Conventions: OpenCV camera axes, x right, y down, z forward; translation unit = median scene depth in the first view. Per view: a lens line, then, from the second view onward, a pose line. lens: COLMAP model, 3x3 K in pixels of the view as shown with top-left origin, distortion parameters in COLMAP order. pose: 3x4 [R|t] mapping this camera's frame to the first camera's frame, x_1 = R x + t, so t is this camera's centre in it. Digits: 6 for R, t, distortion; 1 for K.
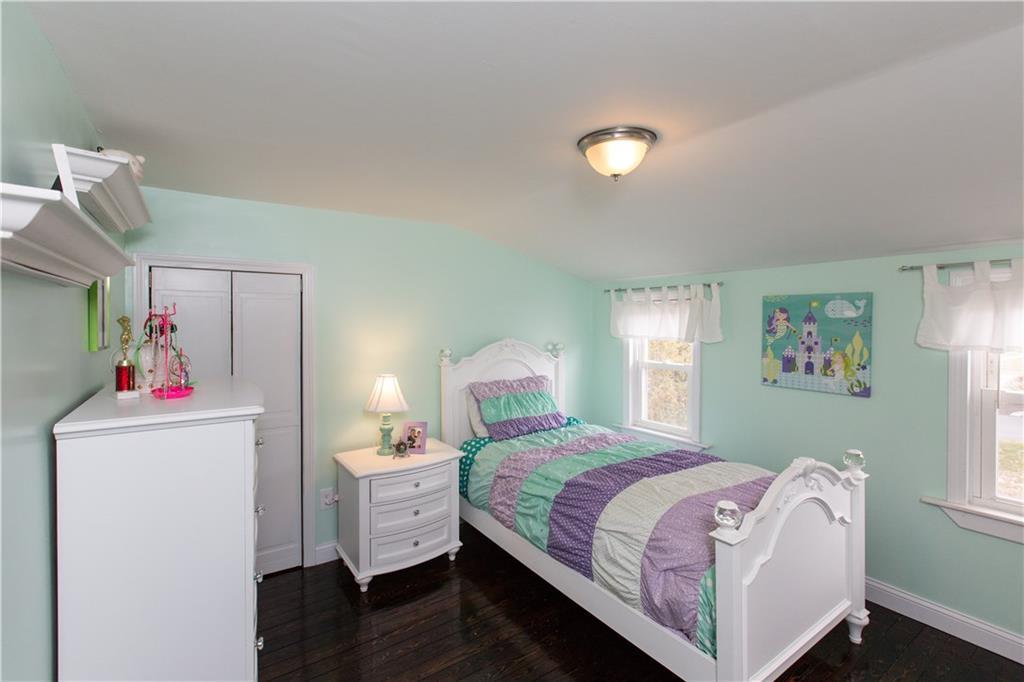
lens RADIAL K [[466.6, 0, 515.1], [0, 466.6, 328.1], [0, 0, 1]] dist [-0.000236, -0.000008]
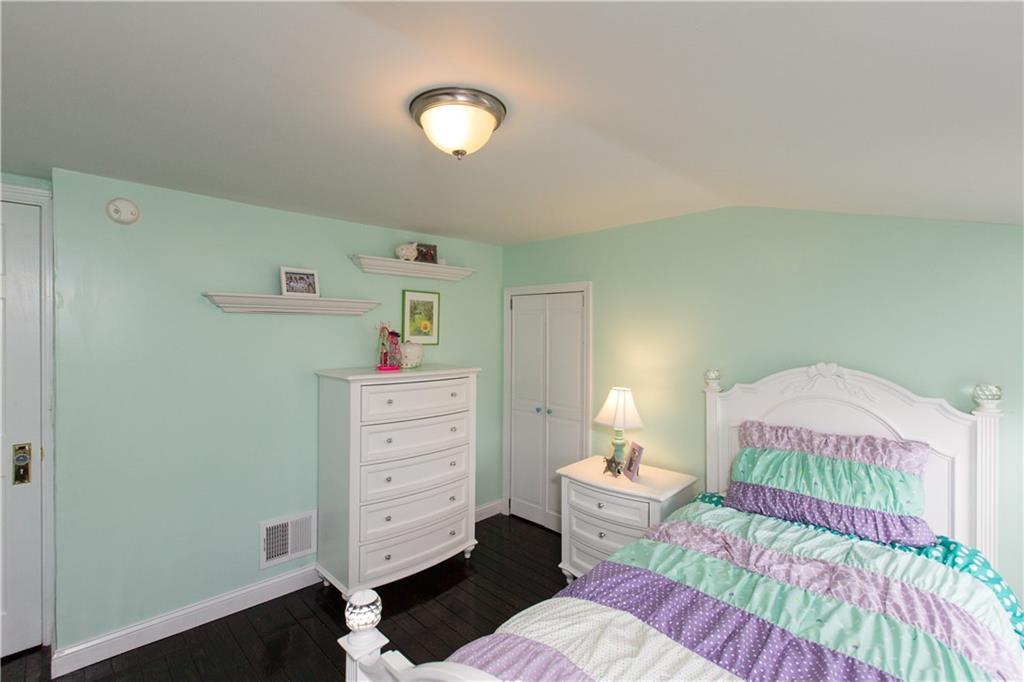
lens RADIAL K [[459.0, 0, 512.0], [0, 459.0, 341.0], [0, 0, 1]] dist [0.000659, 0.000103]
pose [[0.149555, 0.018261, -0.988585, 0.647755], [-0.012106, 0.999788, 0.016636, -0.015407], [0.988679, 0.009480, 0.149745, 0.635799]]
